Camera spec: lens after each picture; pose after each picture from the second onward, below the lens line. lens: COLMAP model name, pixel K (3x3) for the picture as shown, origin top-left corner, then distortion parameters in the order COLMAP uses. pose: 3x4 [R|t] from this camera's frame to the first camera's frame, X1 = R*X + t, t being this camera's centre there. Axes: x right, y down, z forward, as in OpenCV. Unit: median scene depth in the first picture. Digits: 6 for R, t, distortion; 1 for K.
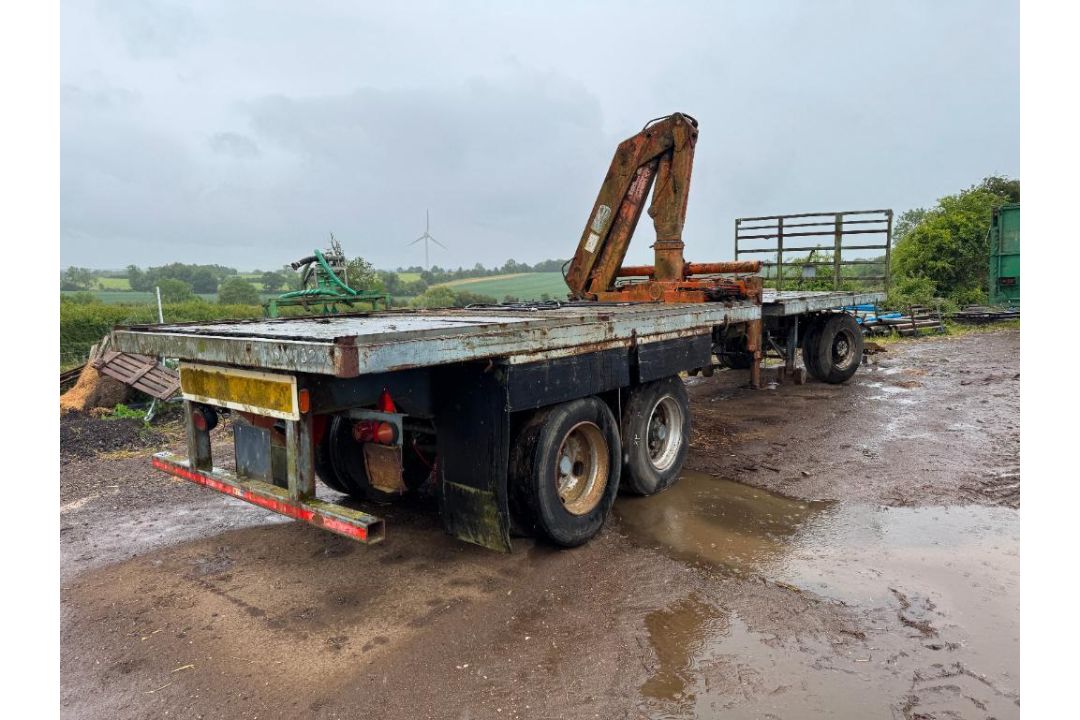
lens RADIAL K [[676.1, 0, 547.3], [0, 676.1, 358.5], [0, 0, 1]] dist [0.047436, -0.074741]
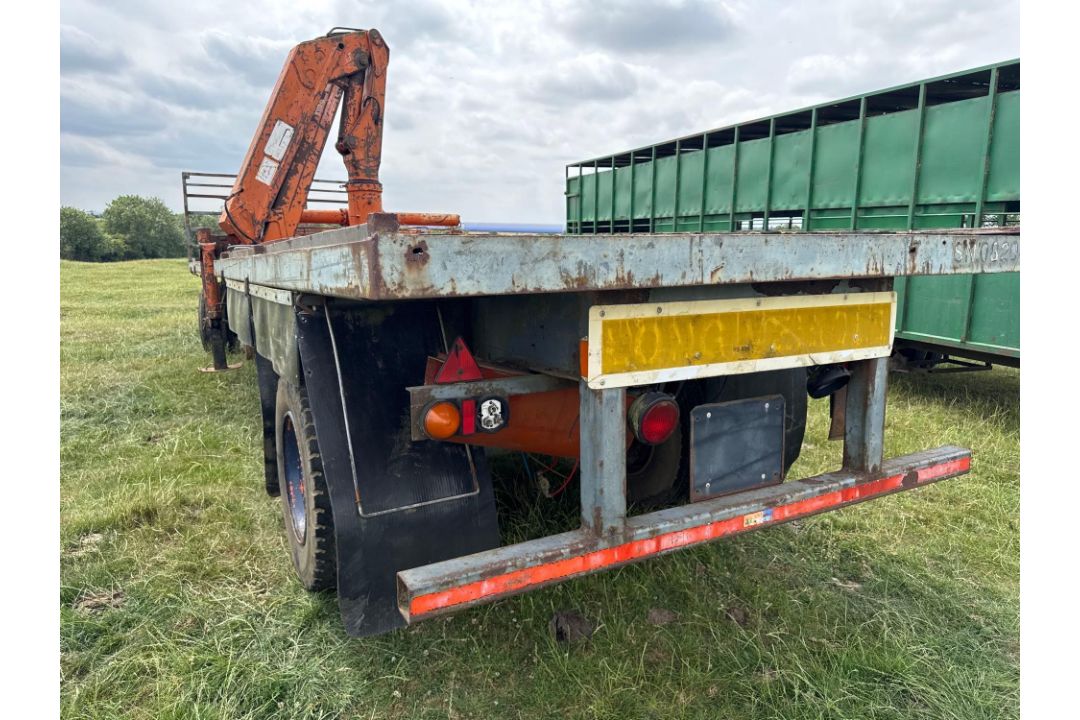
lens RADIAL K [[670.9, 0, 541.1], [0, 670.9, 367.4], [0, 0, 1]] dist [0.094730, -0.150987]
pose [[0.387559, -0.124133, 0.913449, -0.531966], [0.109388, 0.990084, 0.088137, 0.002755], [-0.915332, 0.065762, 0.397295, 0.486069]]
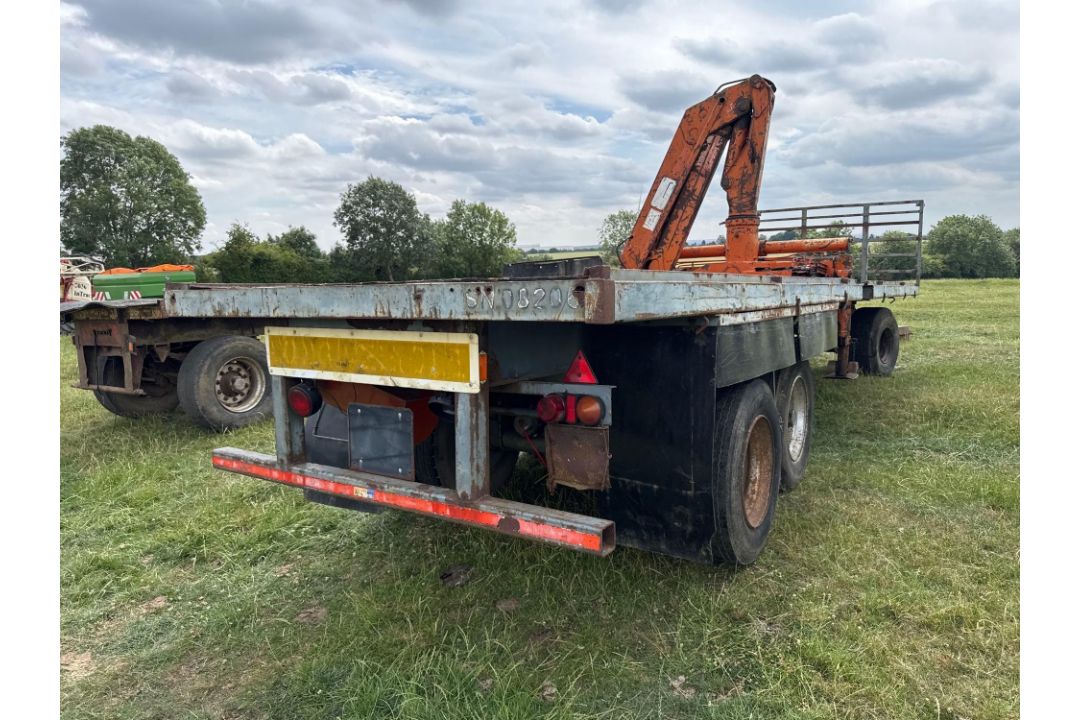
lens RADIAL K [[670.9, 0, 541.1], [0, 670.9, 367.4], [0, 0, 1]] dist [0.094730, -0.150987]
pose [[0.995429, -0.000831, 0.095496, -0.176147], [0.001289, 0.999988, -0.004733, 0.031887], [-0.095491, 0.004834, 0.995419, 0.124072]]
